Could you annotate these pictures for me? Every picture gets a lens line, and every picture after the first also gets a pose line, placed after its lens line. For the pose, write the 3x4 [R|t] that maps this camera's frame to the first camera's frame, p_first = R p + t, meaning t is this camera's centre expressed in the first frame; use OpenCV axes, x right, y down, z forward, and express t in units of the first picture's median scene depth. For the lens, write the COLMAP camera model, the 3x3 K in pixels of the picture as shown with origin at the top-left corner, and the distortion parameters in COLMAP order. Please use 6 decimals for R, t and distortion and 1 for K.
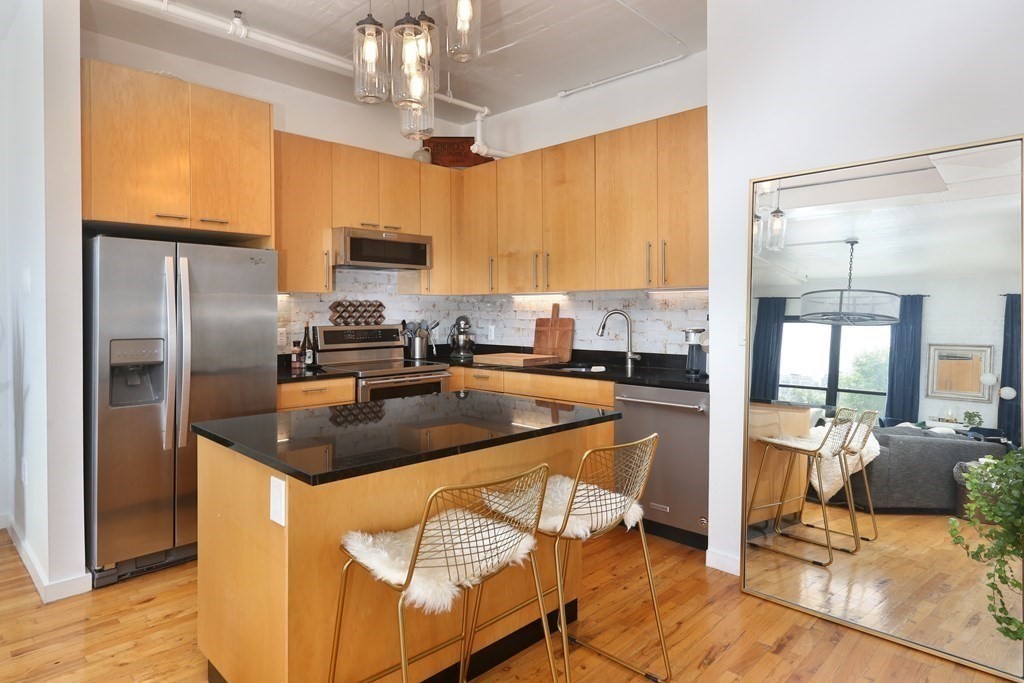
lens RADIAL K [[592.2, 0, 512.0], [0, 592.2, 315.3], [0, 0, 1]] dist [0.001135, 0.000285]
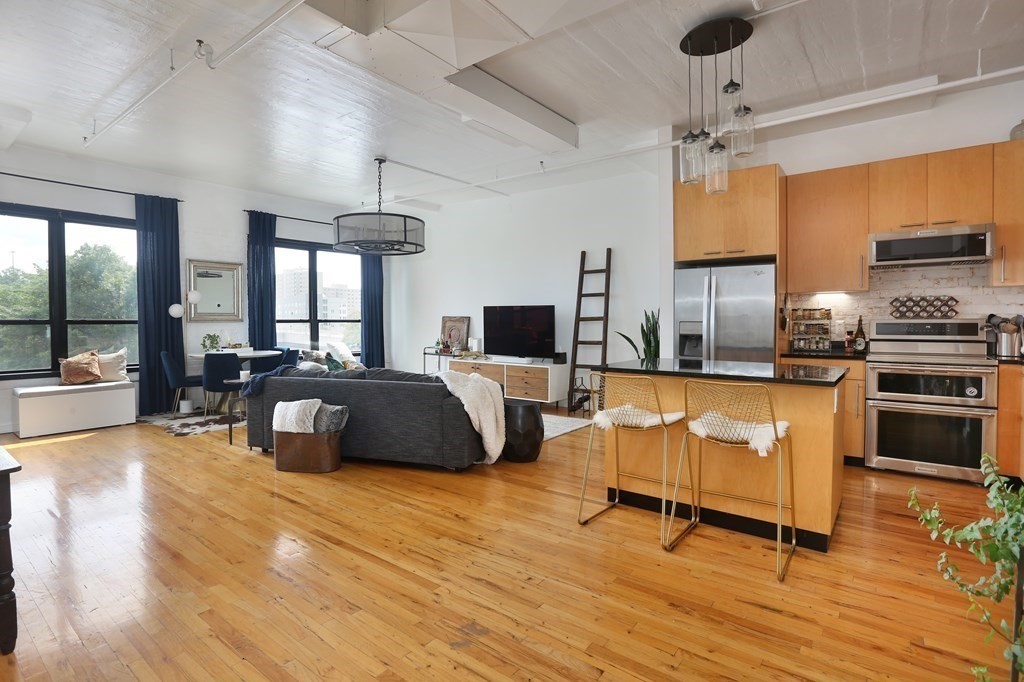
lens RADIAL K [[566.2, 0, 512.0], [0, 566.2, 341.0], [0, 0, 1]] dist [-0.000386, -0.000076]
pose [[0.169210, 0.039668, -0.984781, 0.639797], [0.001819, 0.999175, 0.040560, 0.014231], [0.985578, -0.008654, 0.168998, 0.097677]]
